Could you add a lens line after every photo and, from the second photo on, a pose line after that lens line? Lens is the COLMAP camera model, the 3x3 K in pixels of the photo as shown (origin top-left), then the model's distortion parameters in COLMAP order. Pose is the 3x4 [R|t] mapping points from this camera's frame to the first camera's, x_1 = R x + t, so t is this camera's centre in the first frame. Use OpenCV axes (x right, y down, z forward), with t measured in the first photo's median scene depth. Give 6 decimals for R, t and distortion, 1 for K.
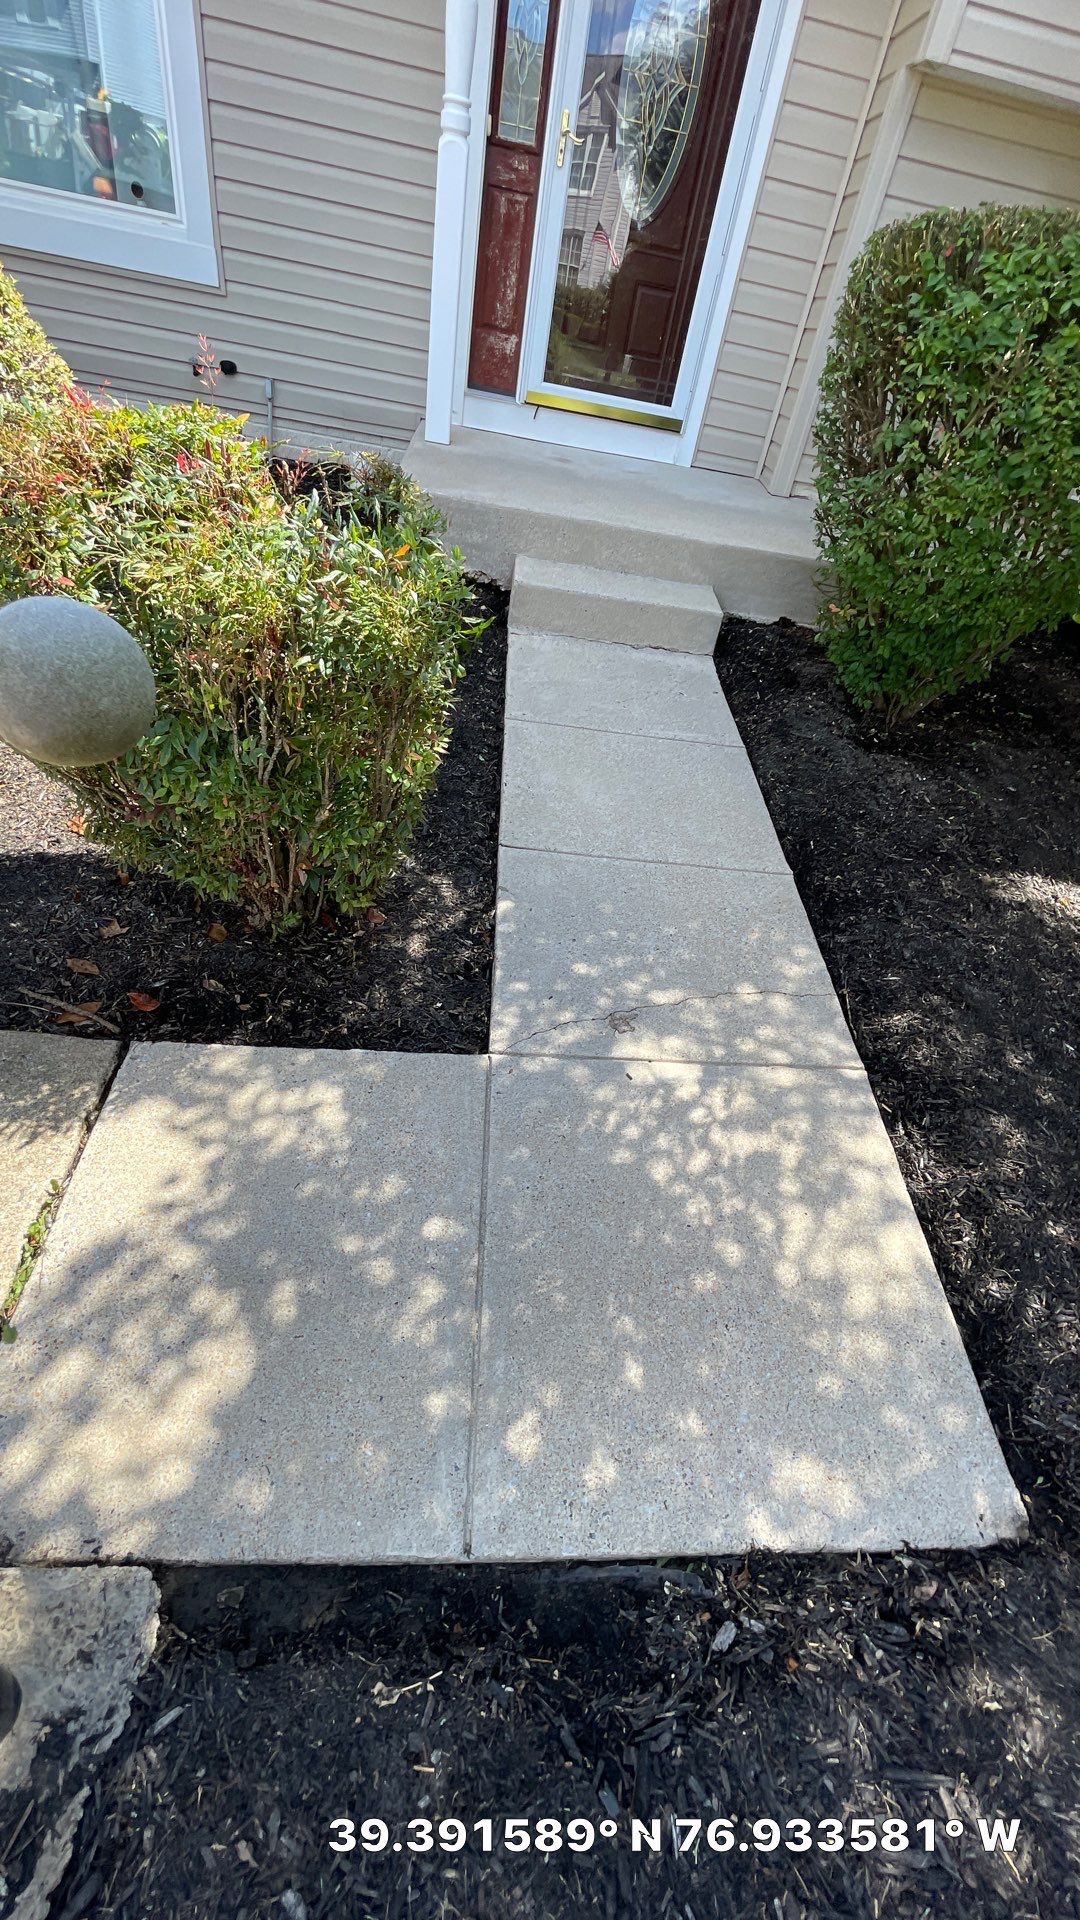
lens RADIAL K [[768.1, 0, 534.4], [0, 768.1, 963.4], [0, 0, 1]] dist [-0.002421, 0.000277]
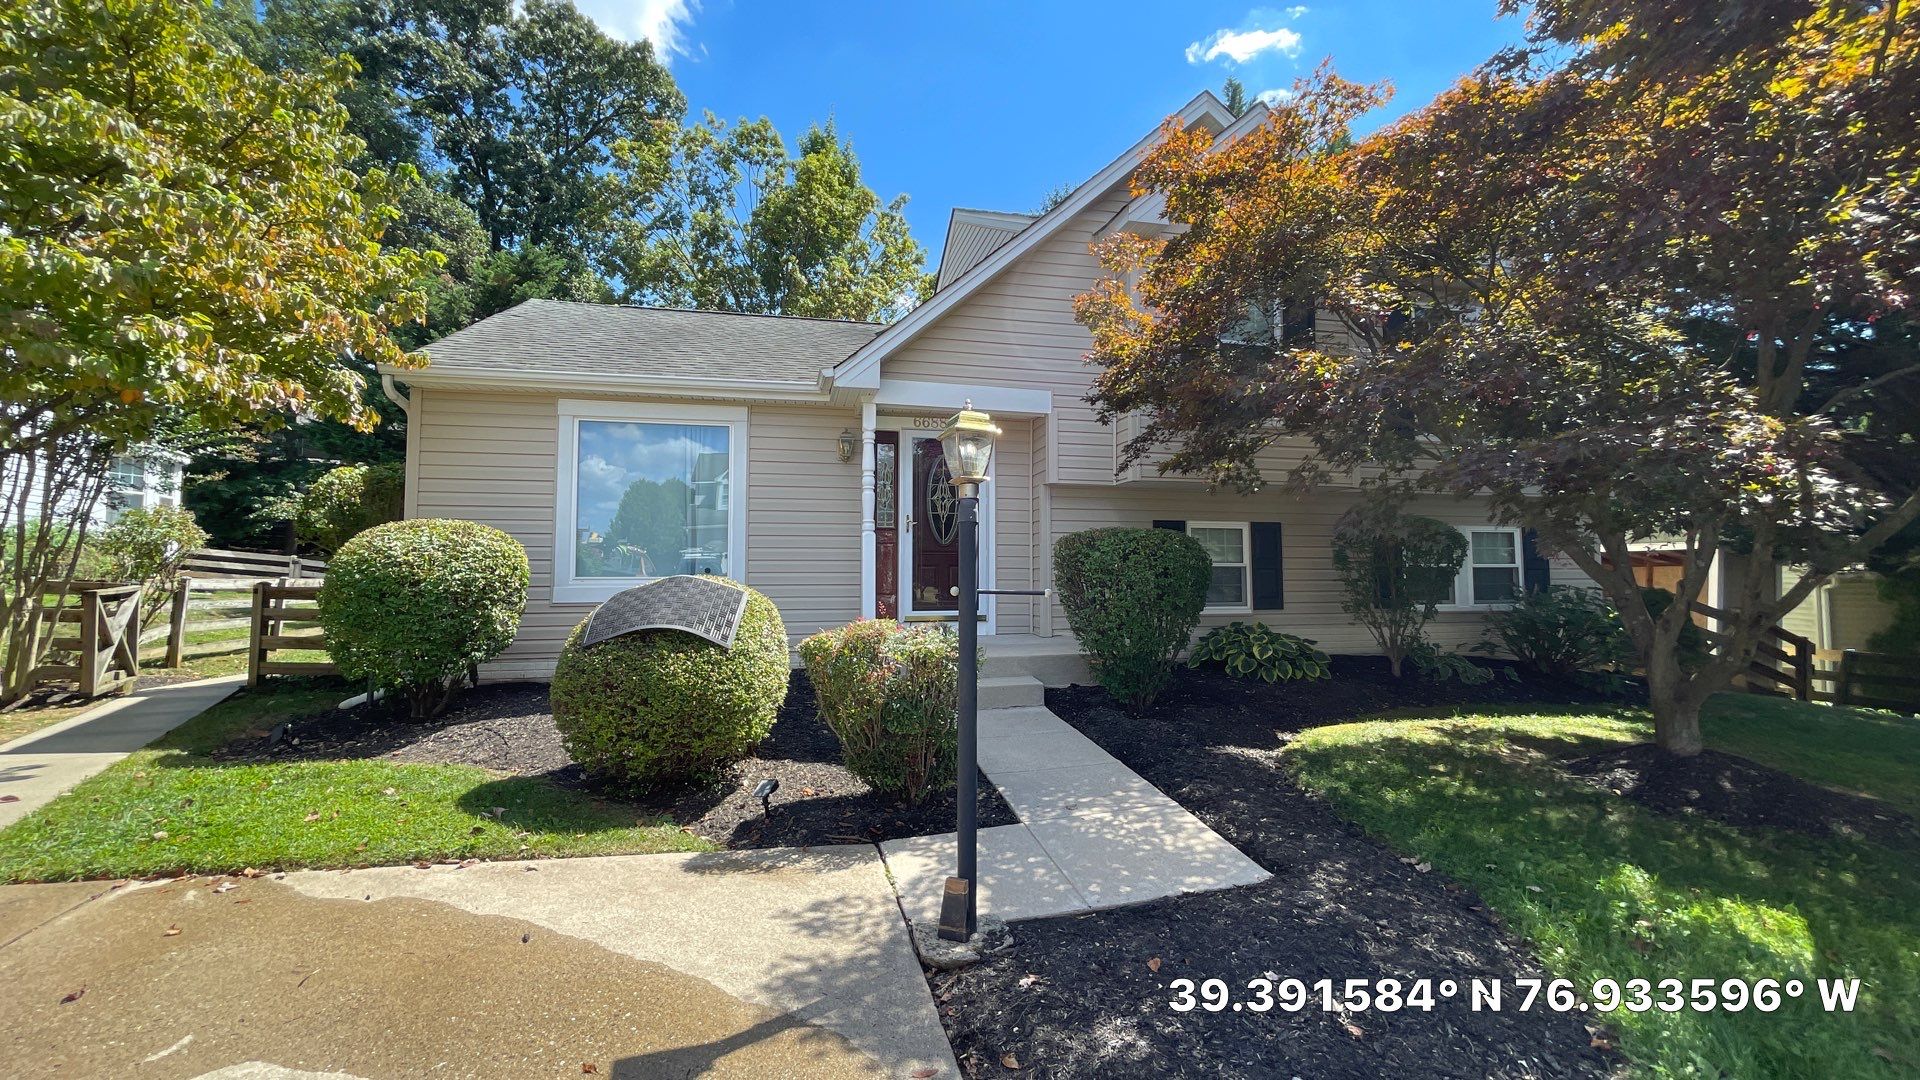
lens RADIAL K [[768.1, 0, 955.0], [0, 768.1, 530.0], [0, 0, 1]] dist [-0.002421, 0.000277]
pose [[0.968814, -0.142410, 0.202778, -0.369253], [0.243228, 0.702845, -0.668468, 0.612074], [-0.047324, 0.696942, 0.715564, -0.775185]]
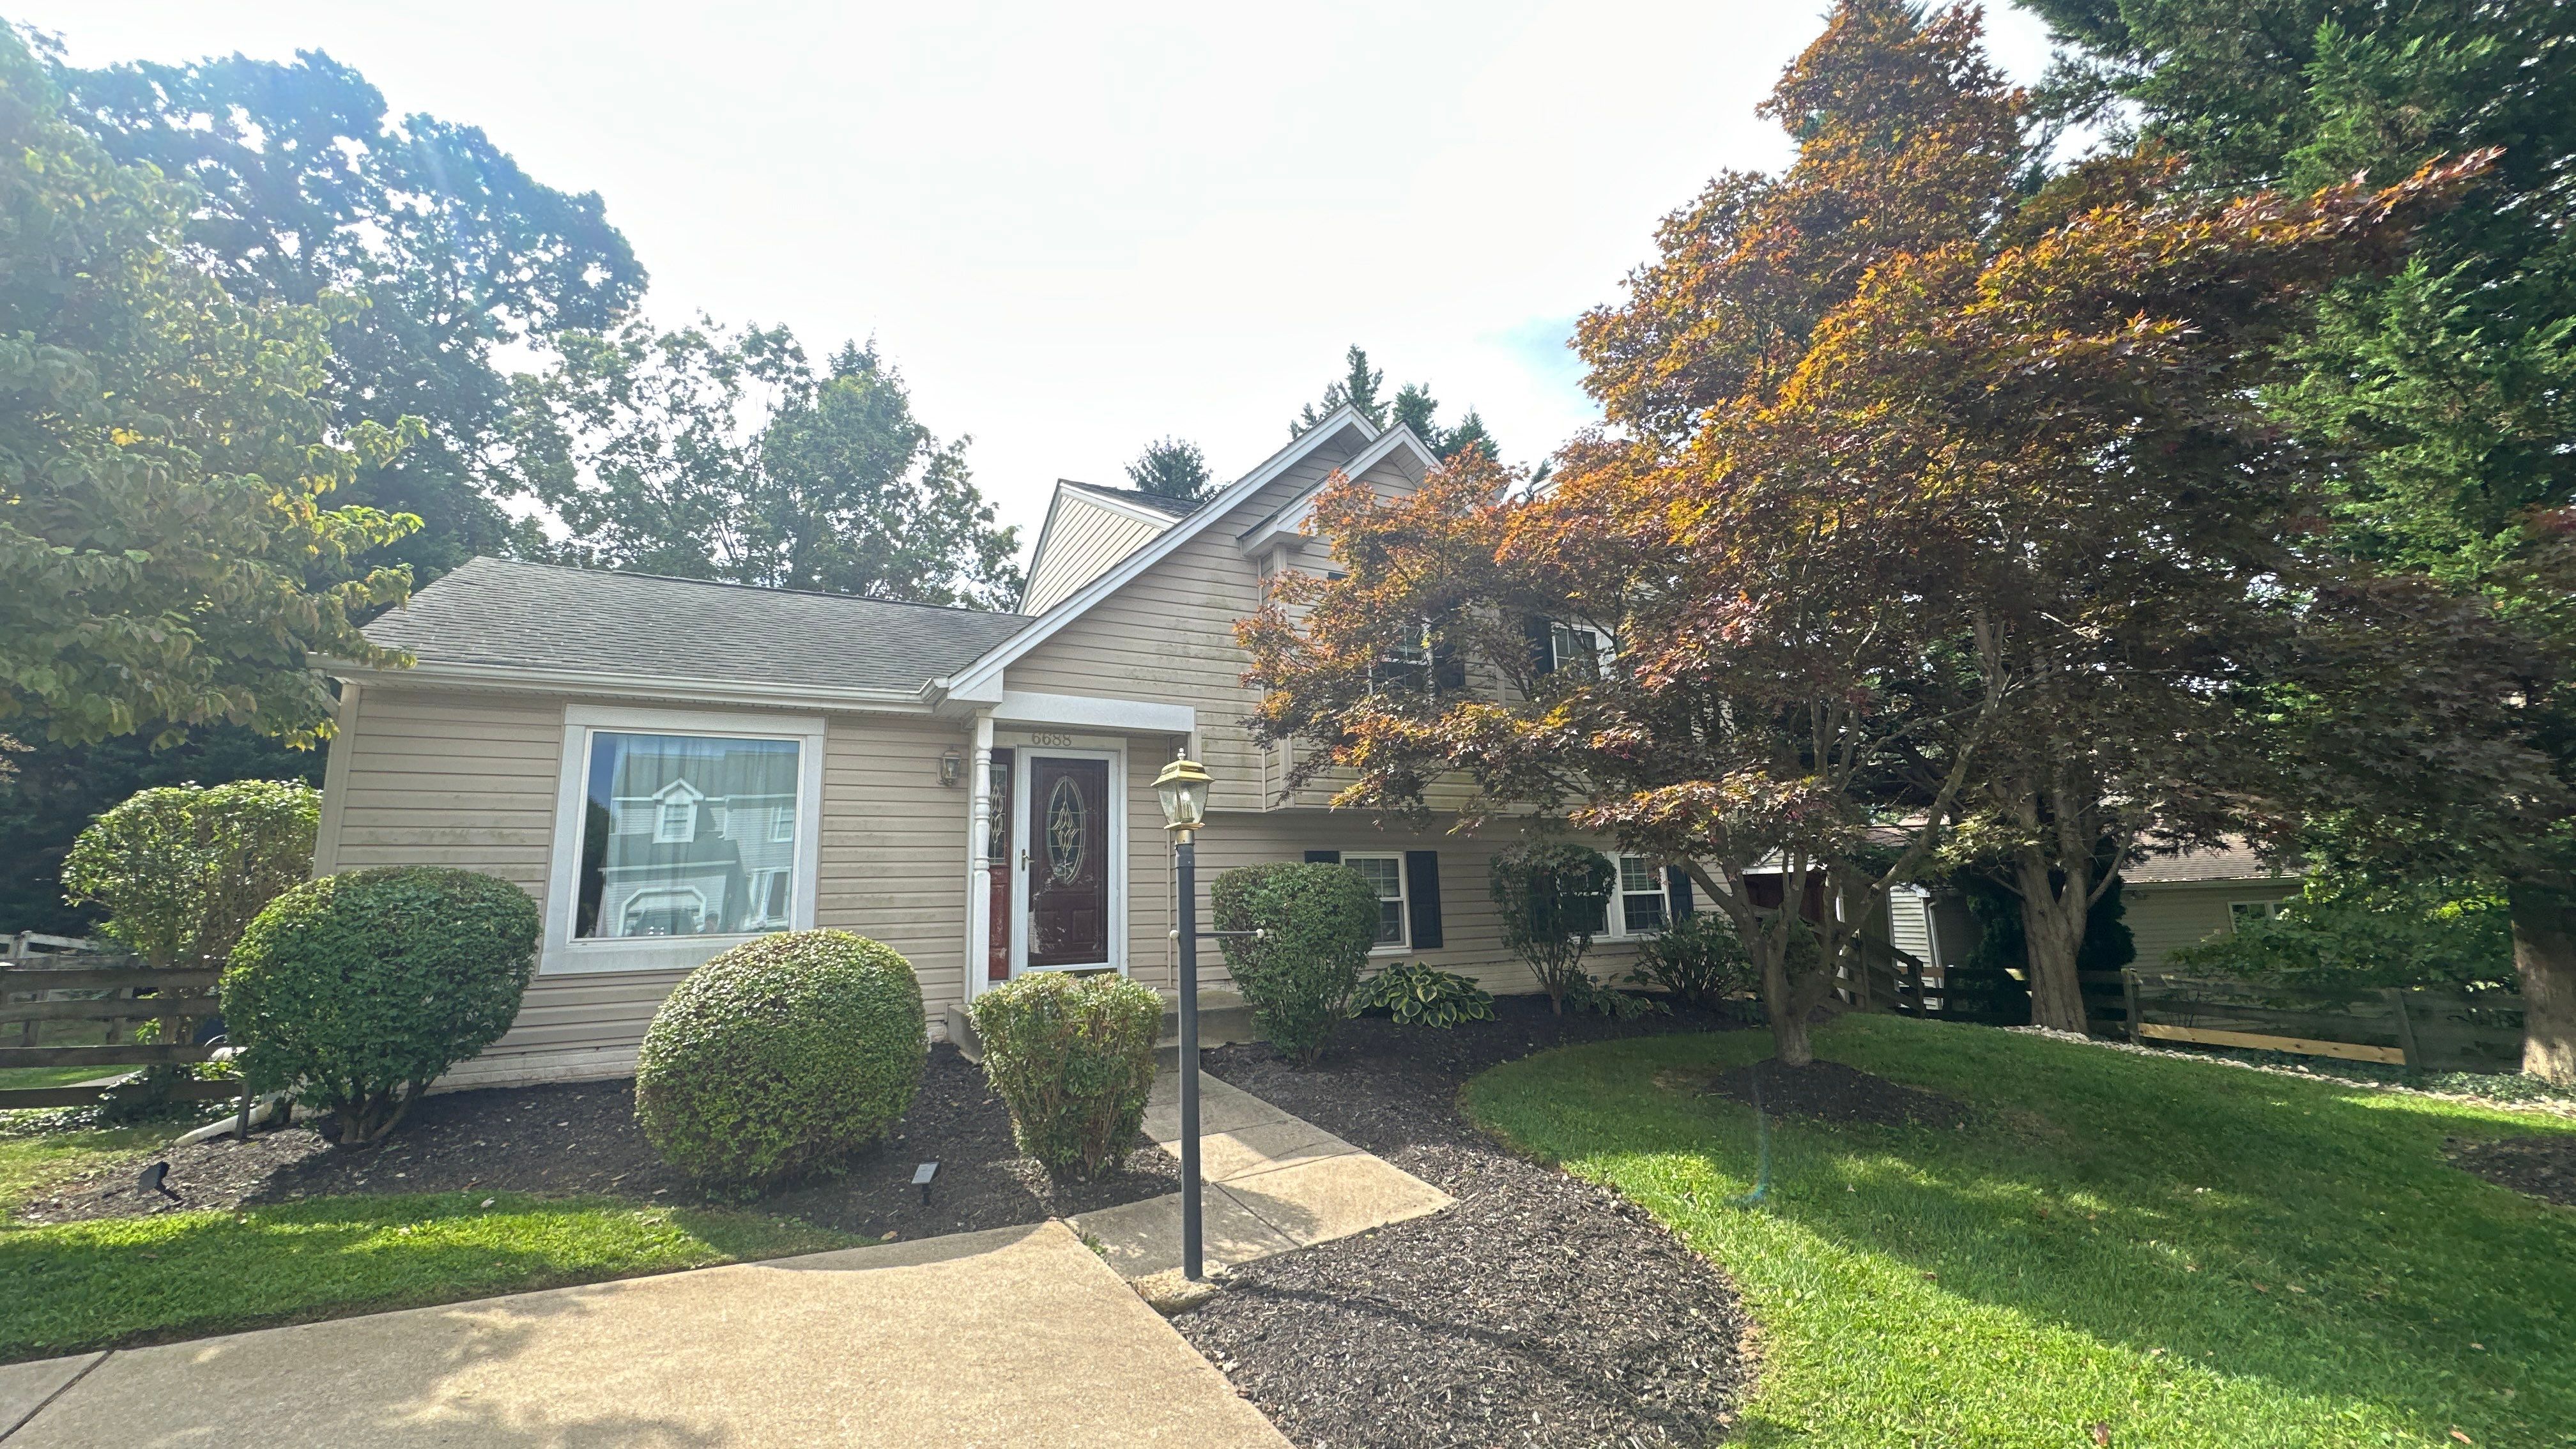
lens RADIAL K [[1030.5, 0, 1295.6], [0, 1030.5, 722.9], [0, 0, 1]] dist [-0.002421, 0.000277]
pose [[0.872518, -0.096252, 0.479007, -0.706011], [0.430440, 0.615281, -0.660417, 0.844473], [-0.231157, 0.782410, 0.578274, -1.103199]]
